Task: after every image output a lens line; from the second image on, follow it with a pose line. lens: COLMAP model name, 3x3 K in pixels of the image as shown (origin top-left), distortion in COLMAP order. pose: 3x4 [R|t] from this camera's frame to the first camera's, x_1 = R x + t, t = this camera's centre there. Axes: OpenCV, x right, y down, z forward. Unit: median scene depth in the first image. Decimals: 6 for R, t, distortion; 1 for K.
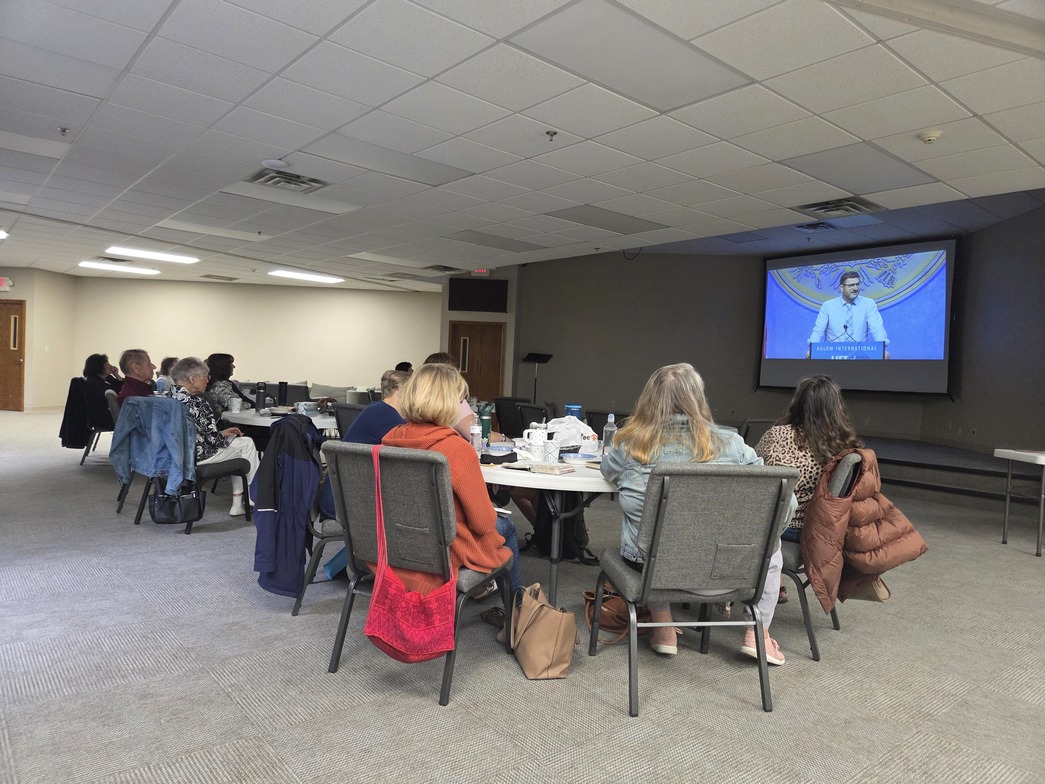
lens RADIAL K [[686.8, 0, 516.5], [0, 686.8, 393.0], [0, 0, 1]] dist [0.063488, -0.055111]
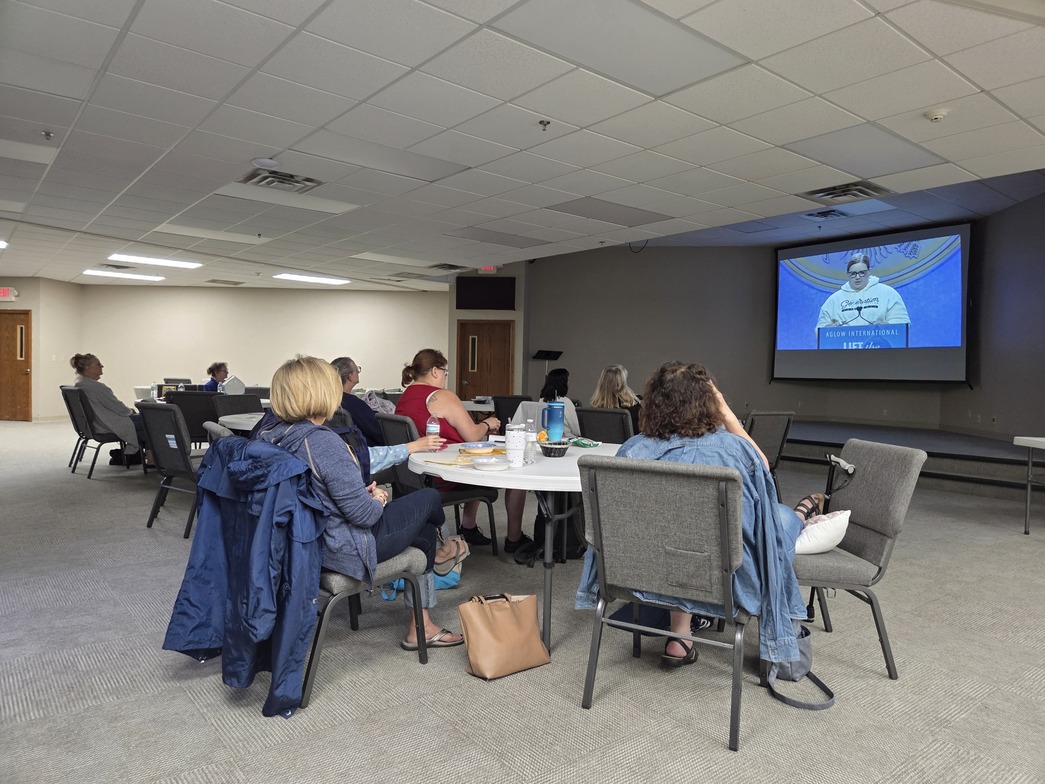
lens RADIAL K [[688.1, 0, 527.3], [0, 688.1, 388.9], [0, 0, 1]] dist [0.066971, -0.055802]
pose [[0.999667, -0.024068, -0.009267, 0.027324], [0.024033, 0.999704, -0.003881, 0.001536], [0.009357, 0.003657, 0.999950, 0.028677]]
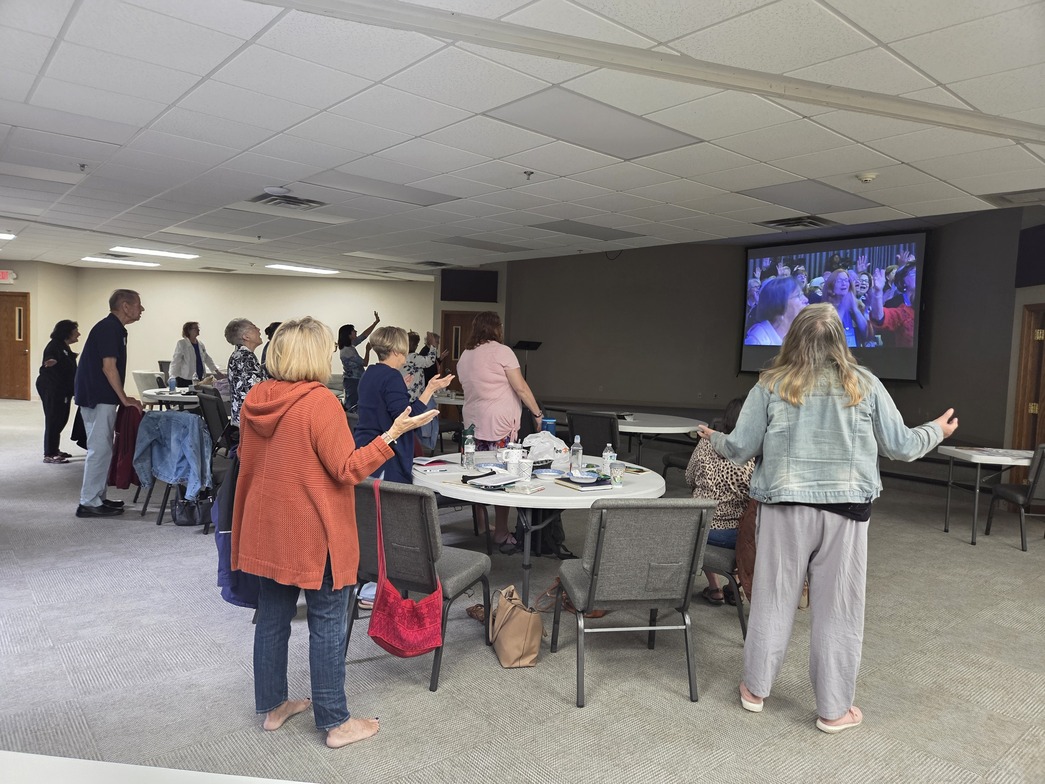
lens RADIAL K [[691.9, 0, 515.8], [0, 691.9, 380.5], [0, 0, 1]] dist [0.065256, -0.057769]
pose [[0.999960, -0.007640, 0.004672, 0.023179], [0.007513, 0.999617, 0.026638, -0.076148], [-0.004874, -0.026602, 0.999634, -0.129091]]
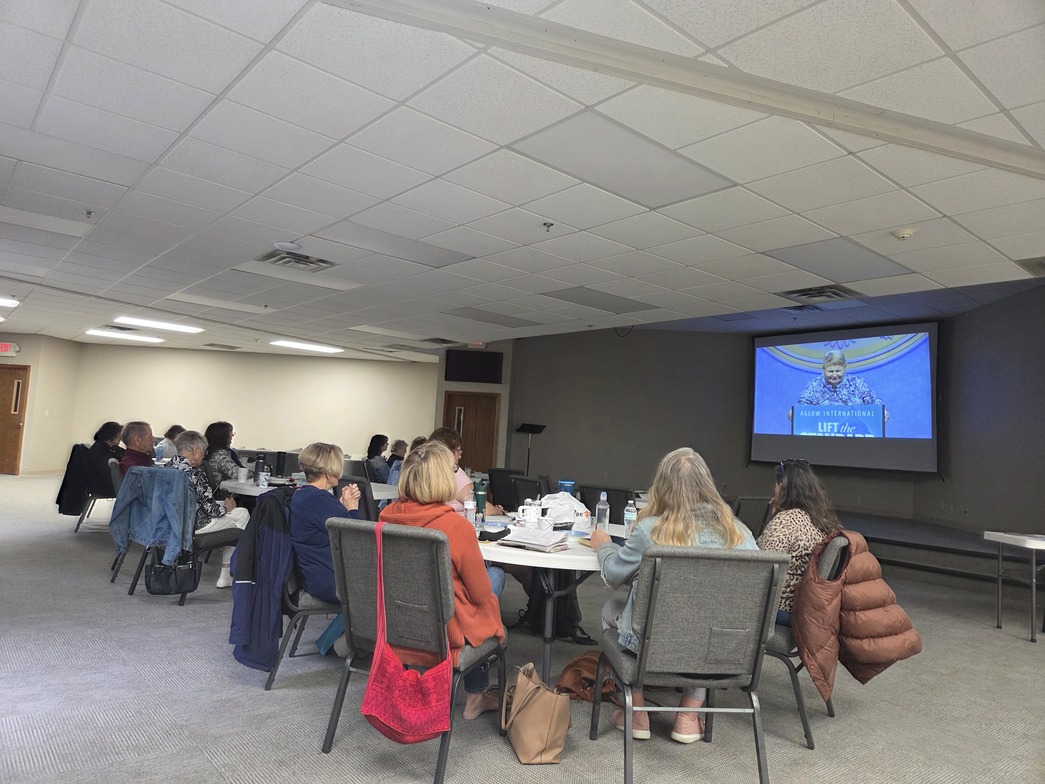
lens RADIAL K [[684.5, 0, 508.7], [0, 684.5, 387.0], [0, 0, 1]] dist [0.067041, -0.056756]
pose [[0.999870, 0.016107, -0.000927, -0.005835], [-0.016114, 0.994147, -0.106823, -0.011364], [-0.000799, 0.106824, 0.994278, -0.031157]]
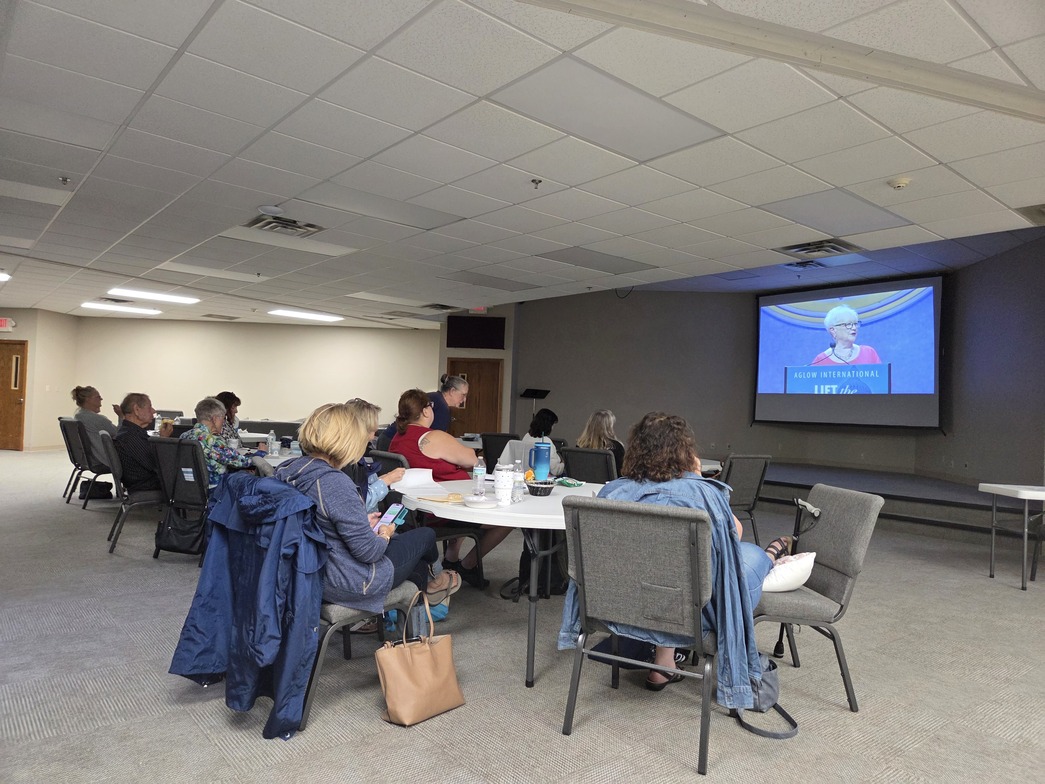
lens RADIAL K [[685.4, 0, 523.0], [0, 685.4, 396.0], [0, 0, 1]] dist [0.068165, -0.058593]
pose [[0.999972, -0.006188, 0.004131, 0.025240], [0.006368, 0.998957, -0.045223, -0.006853], [-0.003847, 0.045248, 0.998968, -0.020606]]
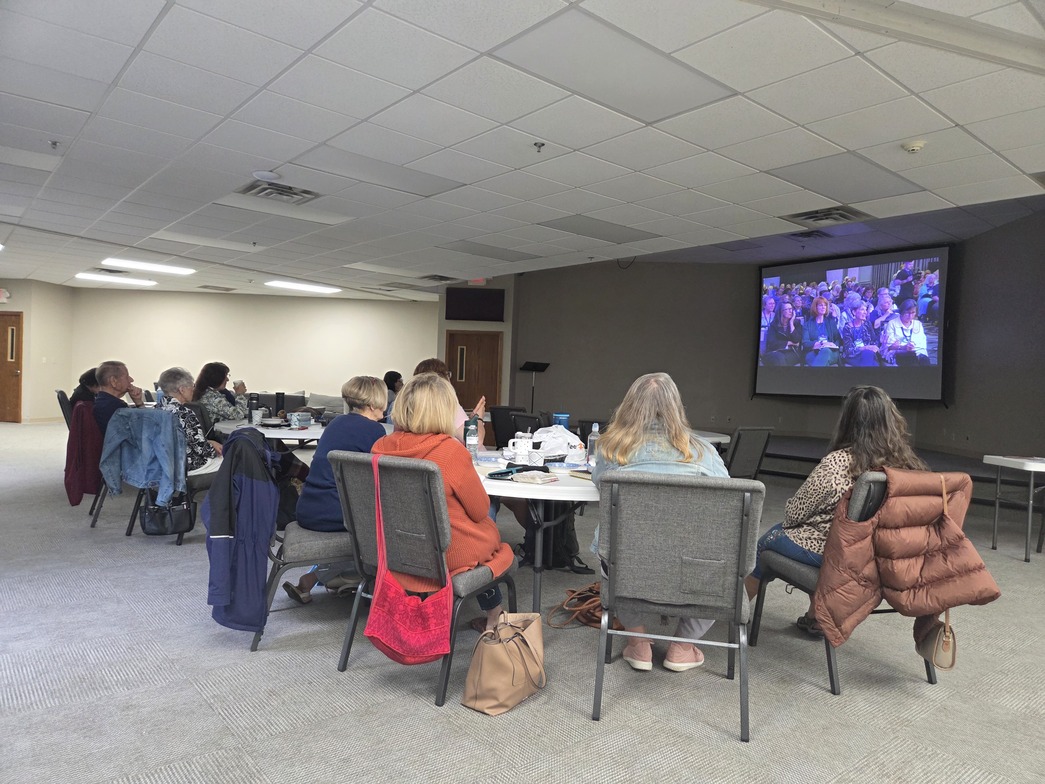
lens RADIAL K [[685.4, 0, 520.9], [0, 685.4, 399.0], [0, 0, 1]] dist [0.066525, -0.058731]
pose [[0.999978, -0.005554, 0.003683, 0.019024], [0.005566, 0.999979, -0.003320, -0.001953], [-0.003665, 0.003340, 0.999988, -0.004246]]
